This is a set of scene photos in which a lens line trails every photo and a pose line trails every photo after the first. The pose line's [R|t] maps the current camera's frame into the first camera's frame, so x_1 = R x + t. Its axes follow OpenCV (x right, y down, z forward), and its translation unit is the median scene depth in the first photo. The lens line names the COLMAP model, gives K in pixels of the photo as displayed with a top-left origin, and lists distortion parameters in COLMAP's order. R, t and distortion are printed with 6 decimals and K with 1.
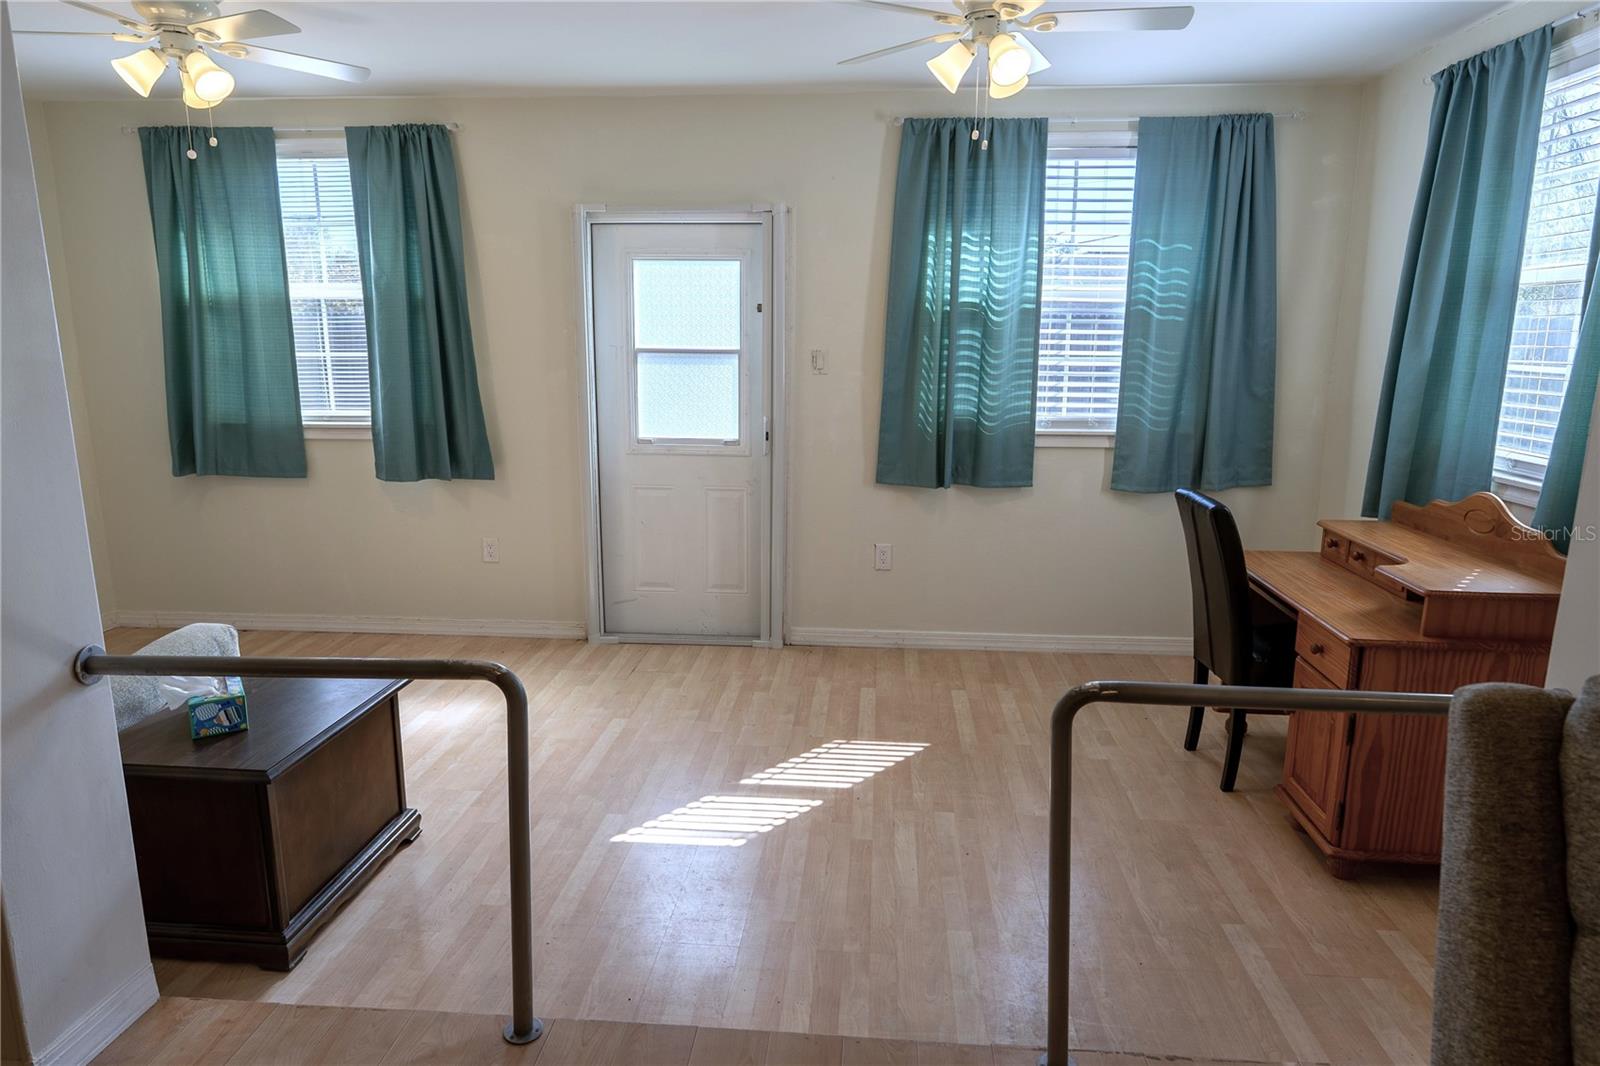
lens RADIAL K [[963.8, 0, 797.6], [0, 963.8, 539.2], [0, 0, 1]] dist [-0.002955, -0.000701]
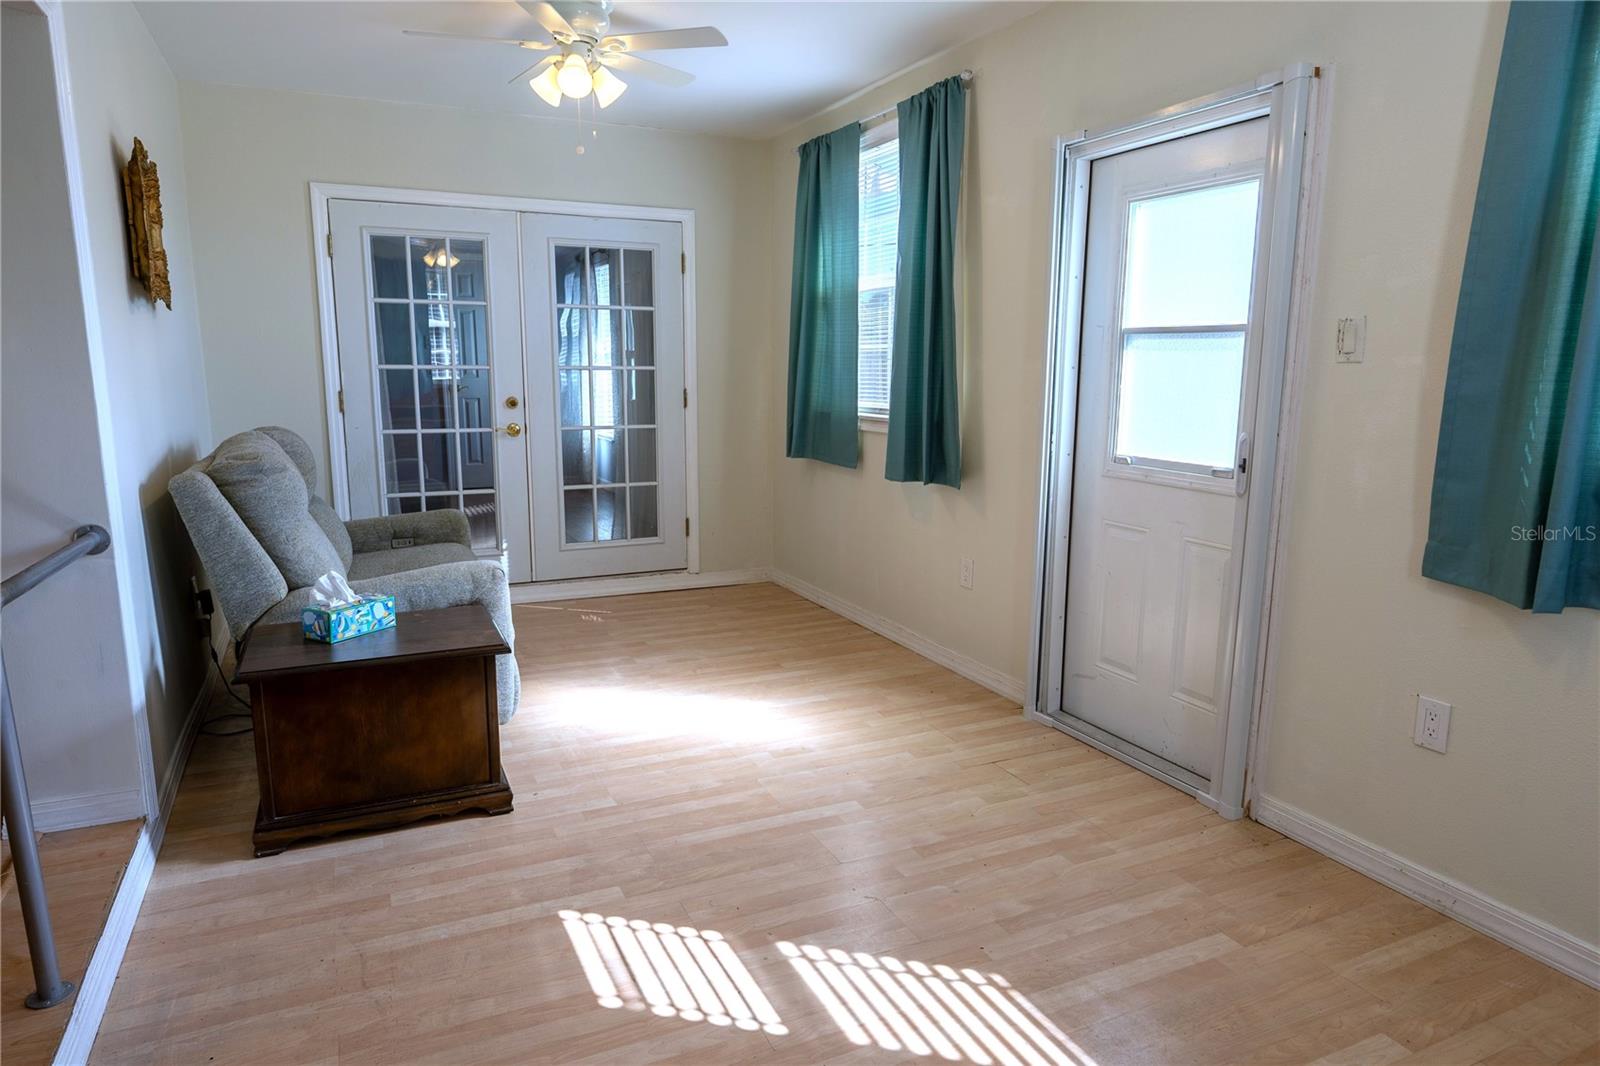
lens RADIAL K [[977.2, 0, 794.7], [0, 977.2, 533.0], [0, 0, 1]] dist [-0.000104, 0.000706]
pose [[0.497583, 0.145829, -0.855070, 0.355407], [-0.177891, 0.981970, 0.063953, -0.054555], [0.848979, 0.120287, 0.514553, 0.452647]]
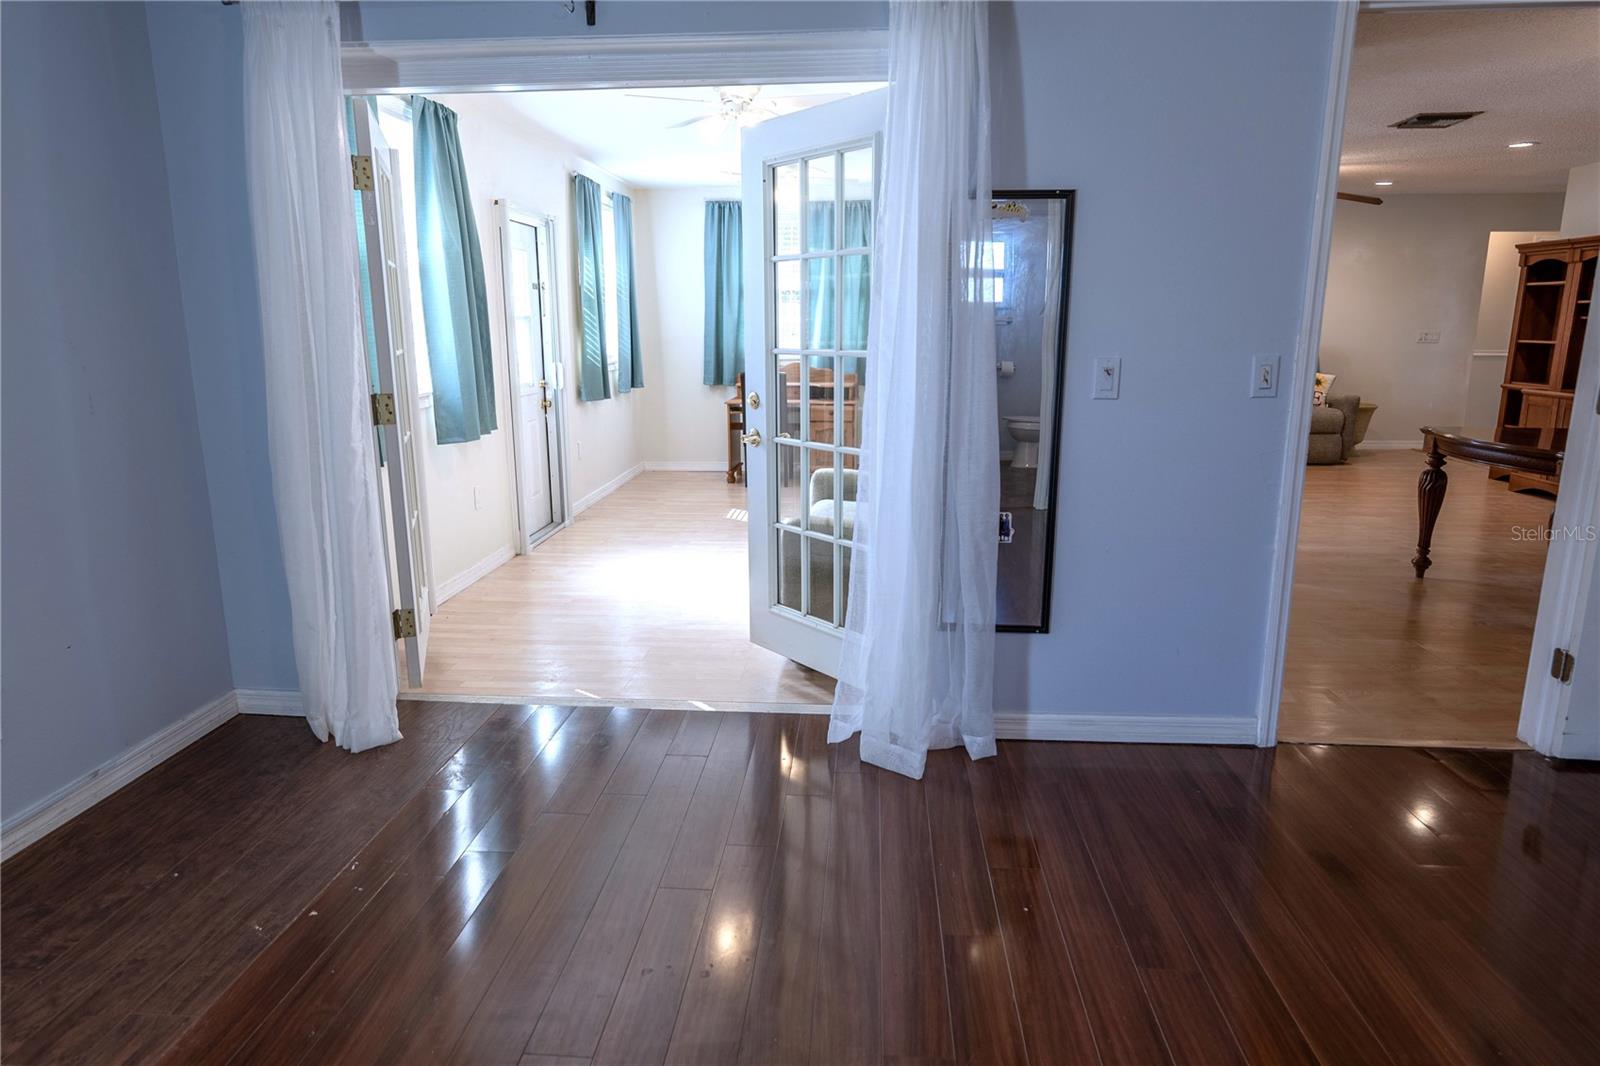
lens RADIAL K [[977.2, 0, 794.7], [0, 977.2, 533.0], [0, 0, 1]] dist [-0.000104, 0.000706]
pose [[-0.003812, -0.215218, 0.976559, -1.513764], [0.206280, 0.955393, 0.211359, -0.118246], [-0.978486, 0.202250, 0.040753, 0.642563]]
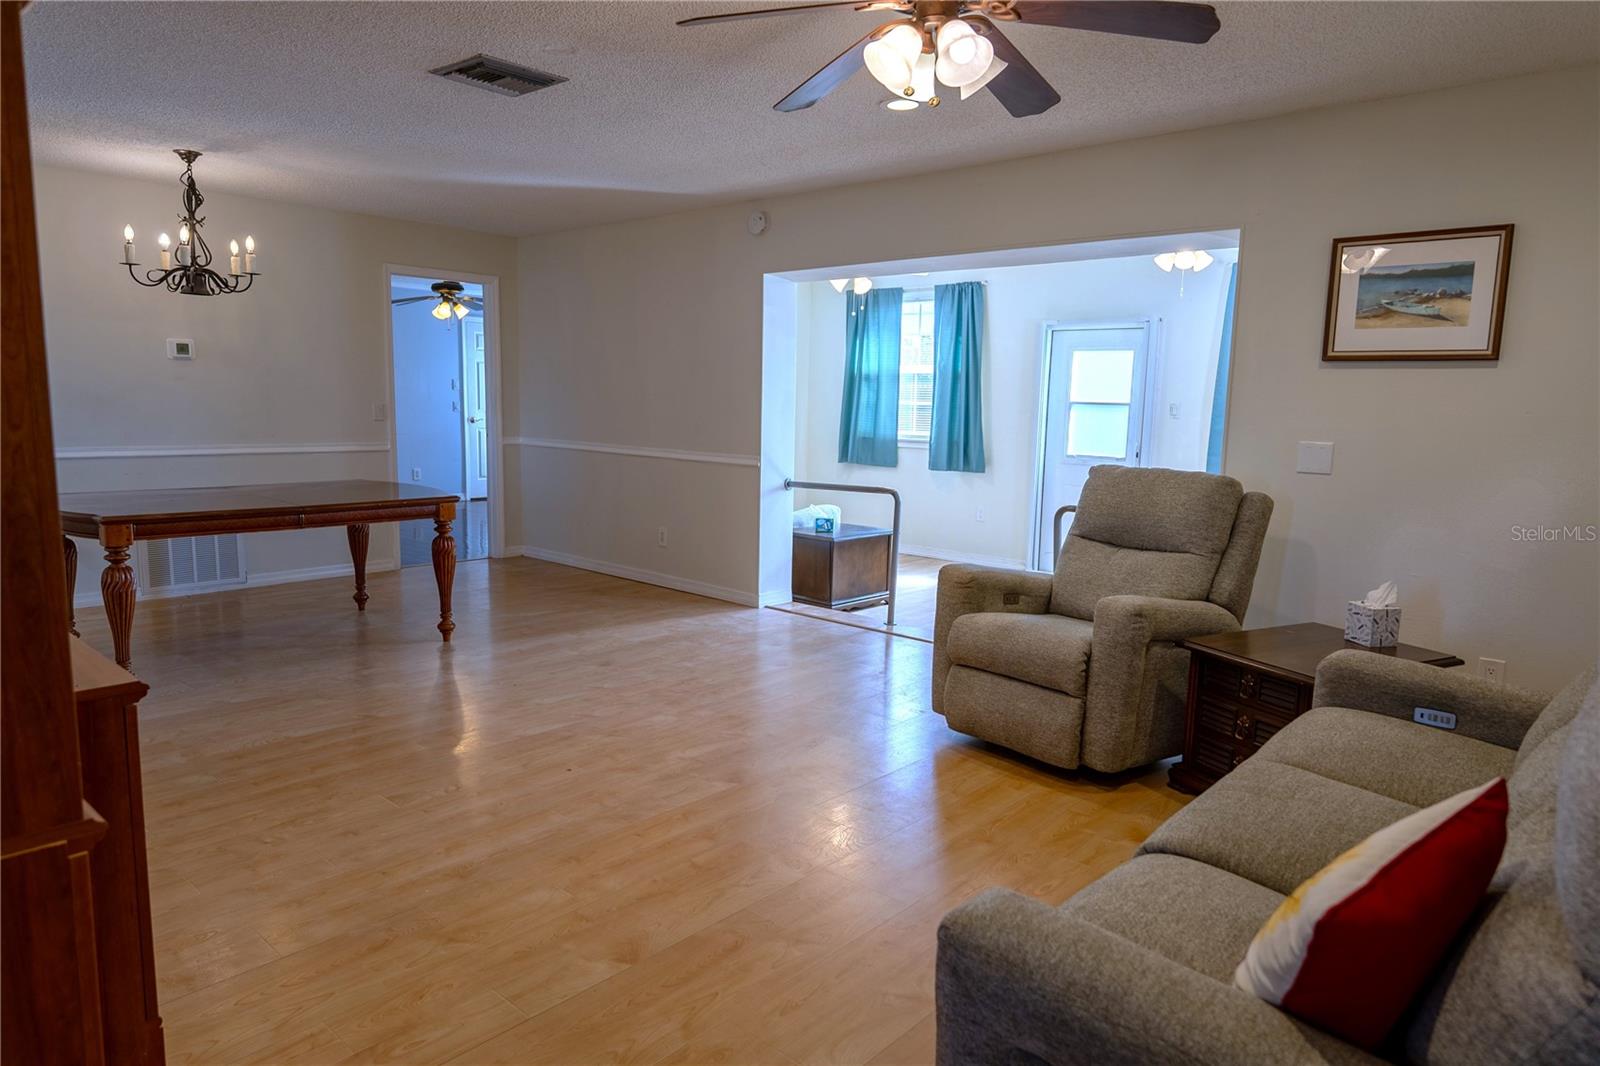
lens RADIAL K [[977.2, 0, 794.7], [0, 977.2, 533.0], [0, 0, 1]] dist [-0.000104, 0.000706]
pose [[0.789440, 0.095200, -0.606401, 0.526507], [-0.142976, 0.989246, -0.030830, 0.157446], [0.596944, 0.111039, 0.794561, -0.647747]]
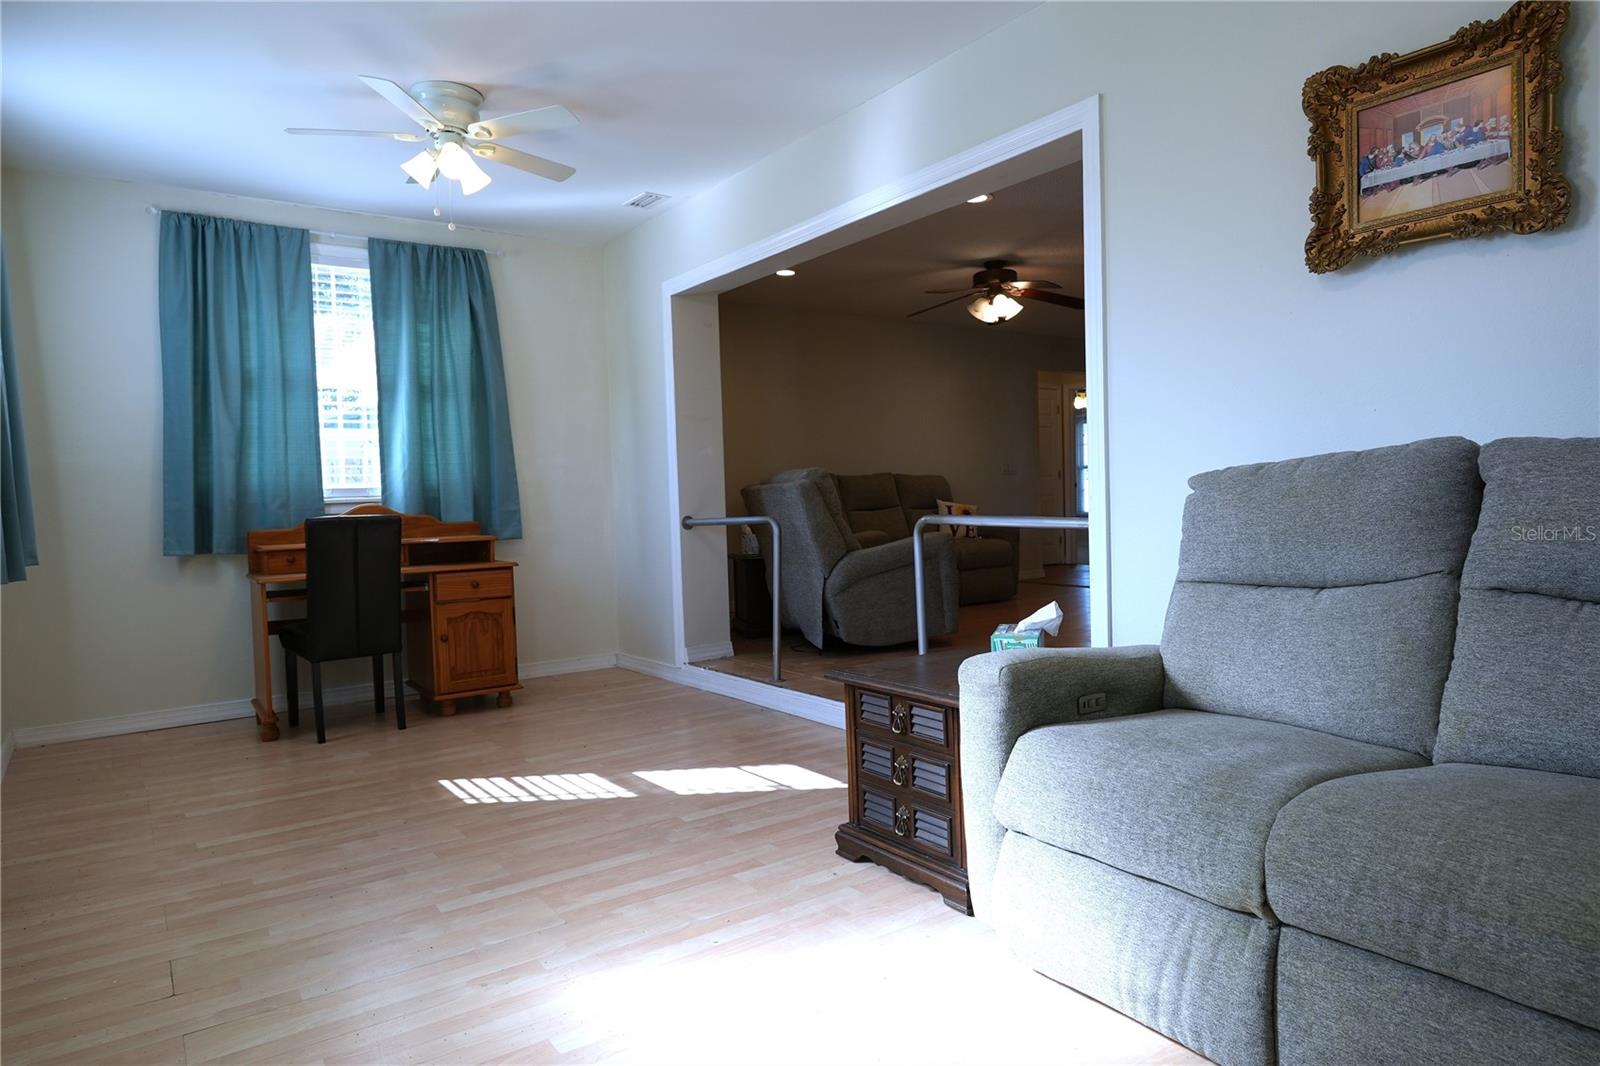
lens RADIAL K [[977.2, 0, 794.7], [0, 977.2, 533.0], [0, 0, 1]] dist [-0.000104, 0.000706]
pose [[-0.639342, -0.007171, 0.768889, -0.688599], [0.185909, 0.968848, 0.163622, -0.092277], [-0.746109, 0.247553, -0.618092, 0.981318]]
